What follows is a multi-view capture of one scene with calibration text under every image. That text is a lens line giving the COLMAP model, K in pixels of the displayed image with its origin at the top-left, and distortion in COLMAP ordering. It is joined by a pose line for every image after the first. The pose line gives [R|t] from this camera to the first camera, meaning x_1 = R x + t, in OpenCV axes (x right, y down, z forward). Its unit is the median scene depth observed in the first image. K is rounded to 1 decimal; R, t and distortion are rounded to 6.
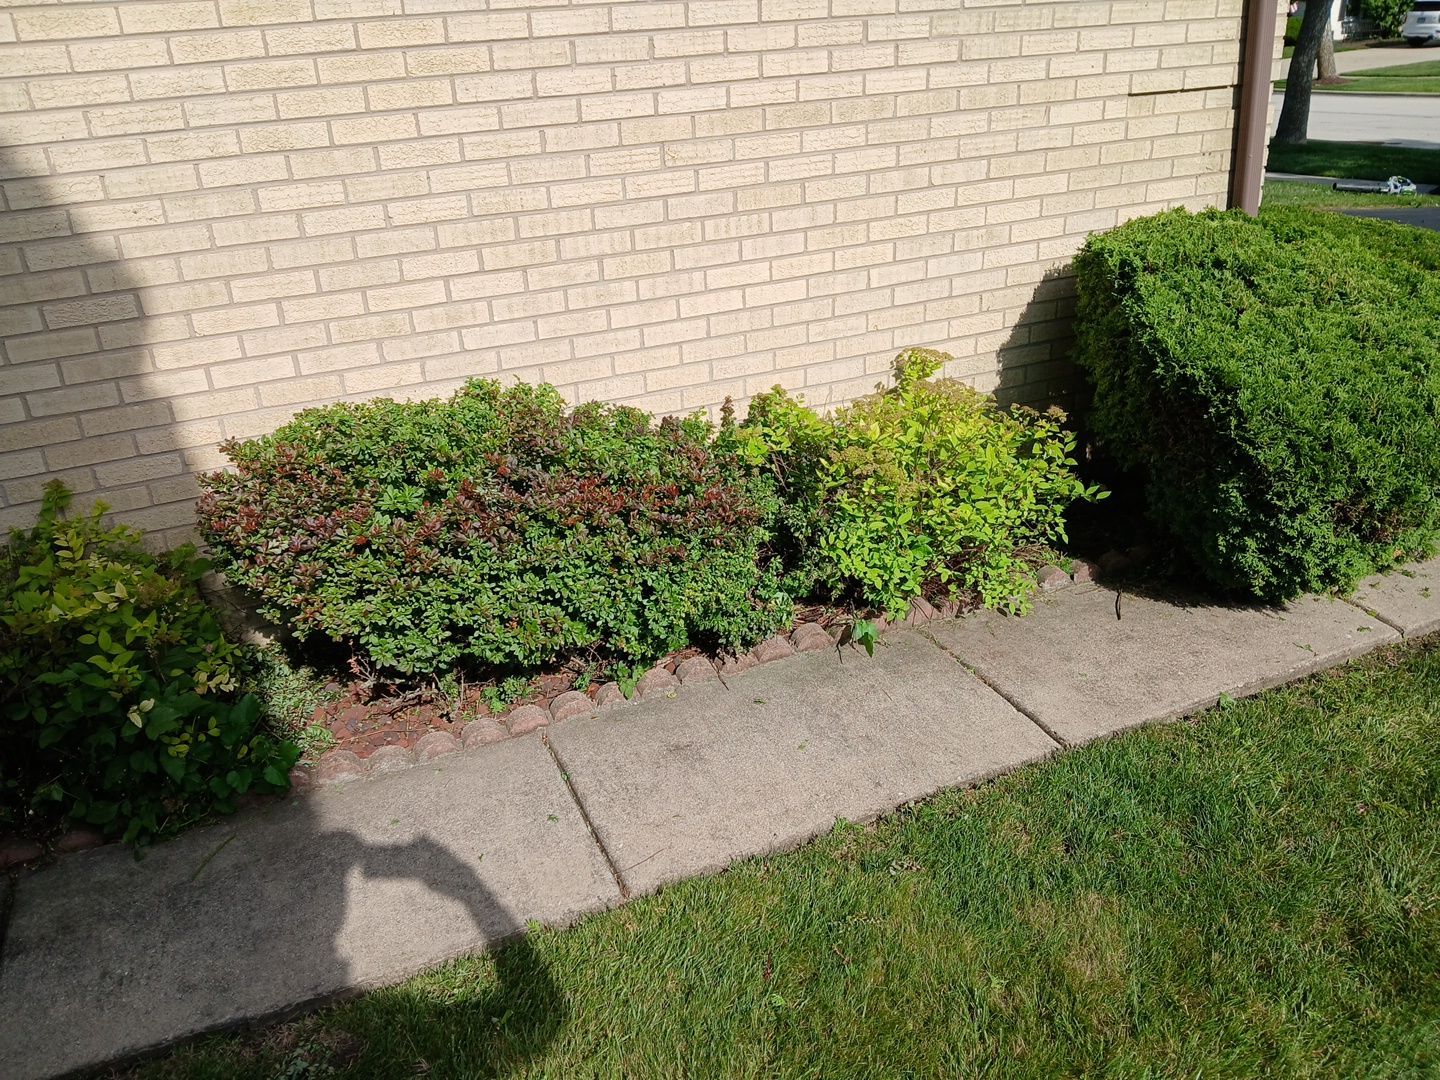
lens RADIAL K [[1128.4, 0, 741.6], [0, 1128.4, 553.4], [0, 0, 1]] dist [0.050649, -0.099377]
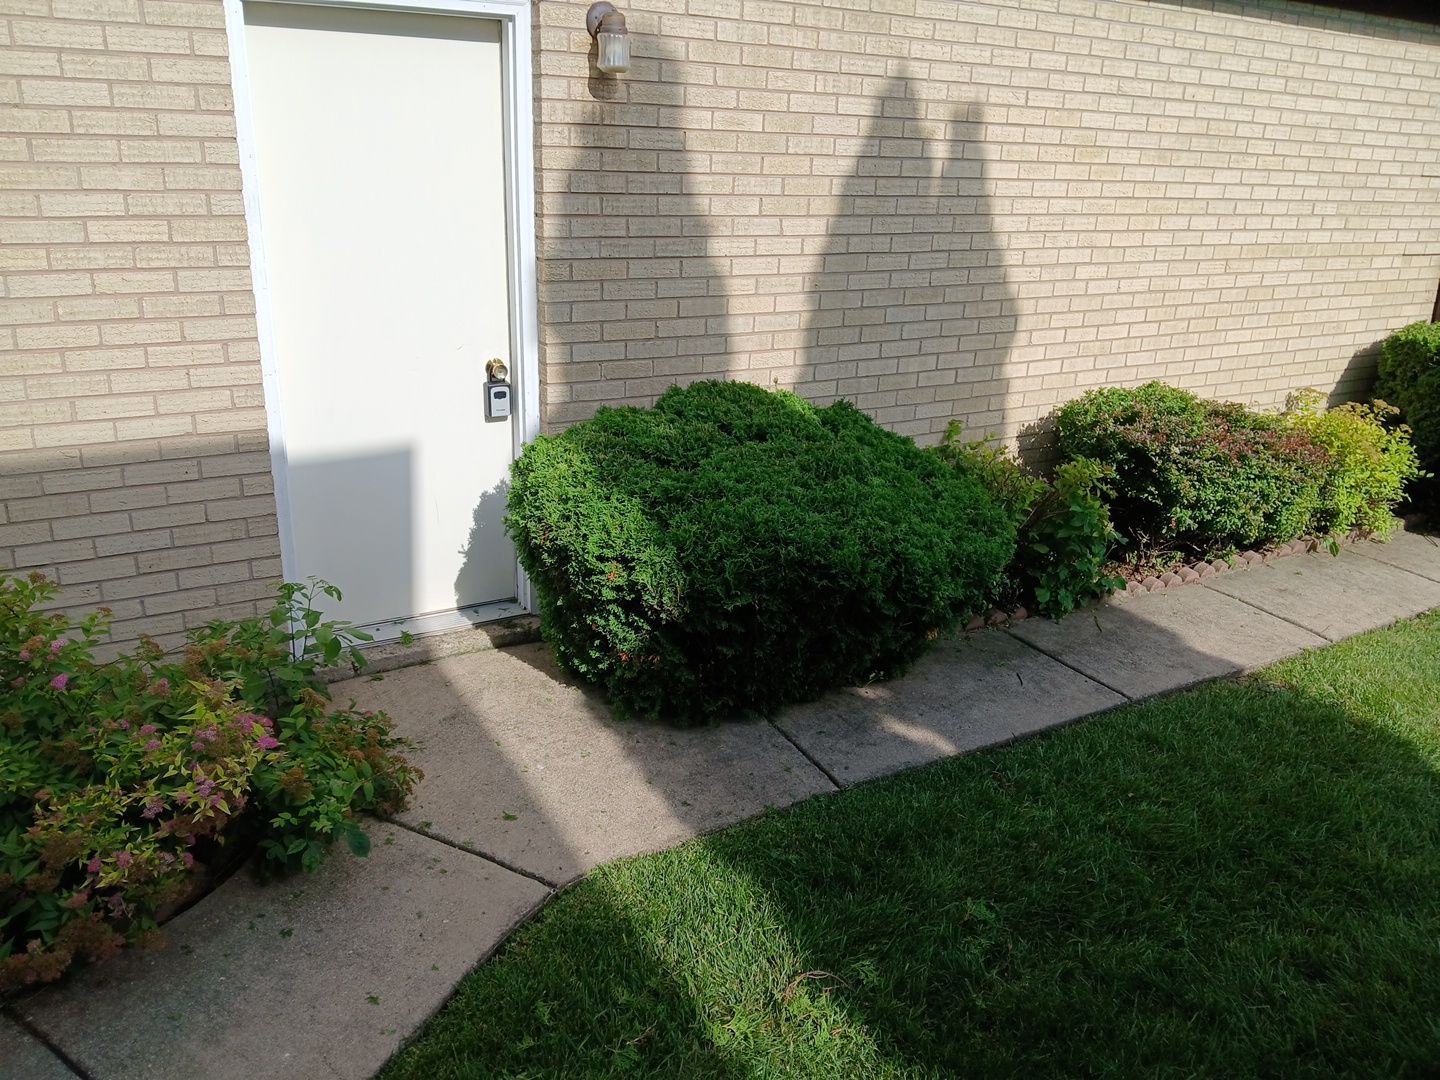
lens RADIAL K [[1128.4, 0, 741.6], [0, 1128.4, 553.4], [0, 0, 1]] dist [0.050649, -0.099377]
pose [[0.983745, 0.045568, 0.173692, -1.062407], [-0.031191, 0.995925, -0.084622, 0.259169], [-0.176840, 0.077829, 0.981158, -0.548997]]
